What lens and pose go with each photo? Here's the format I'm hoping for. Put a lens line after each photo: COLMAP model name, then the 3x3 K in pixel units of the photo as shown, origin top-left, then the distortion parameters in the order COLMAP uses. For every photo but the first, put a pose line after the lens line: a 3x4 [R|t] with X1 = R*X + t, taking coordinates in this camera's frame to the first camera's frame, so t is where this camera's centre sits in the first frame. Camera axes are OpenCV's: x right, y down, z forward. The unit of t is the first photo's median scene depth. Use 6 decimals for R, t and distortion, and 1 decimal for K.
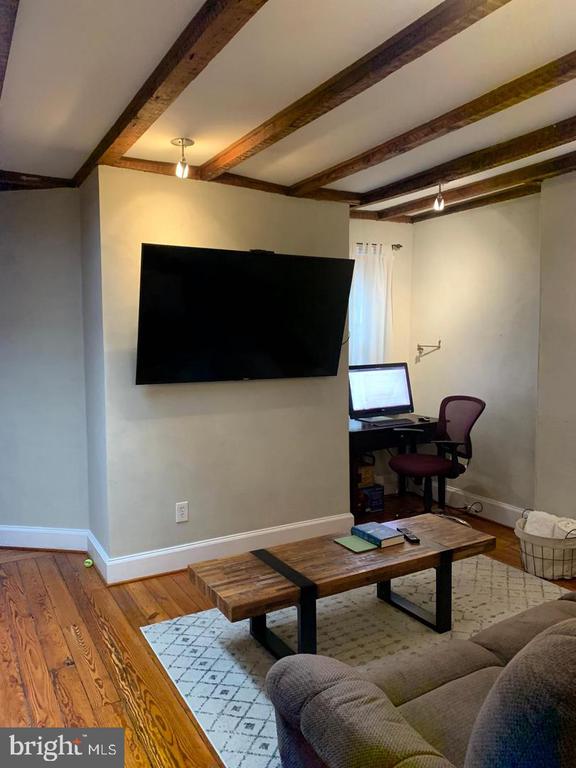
lens RADIAL K [[586.5, 0, 288.0], [0, 586.5, 384.0], [0, 0, 1]] dist [0.013353, -0.007180]
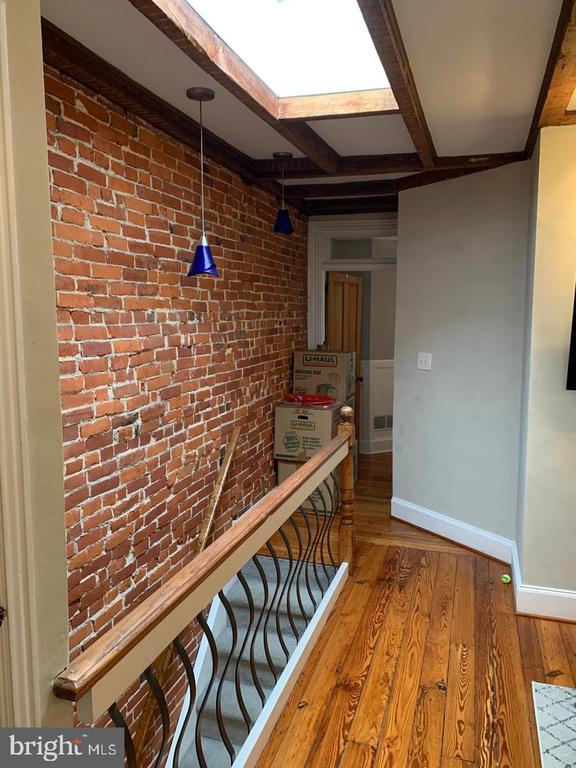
lens RADIAL K [[586.5, 0, 288.0], [0, 586.5, 384.0], [0, 0, 1]] dist [0.013353, -0.007180]
pose [[0.677236, 0.089147, -0.730346, 0.084281], [-0.065268, 0.995998, 0.061051, -0.034797], [0.732866, 0.006322, 0.680344, 0.164475]]
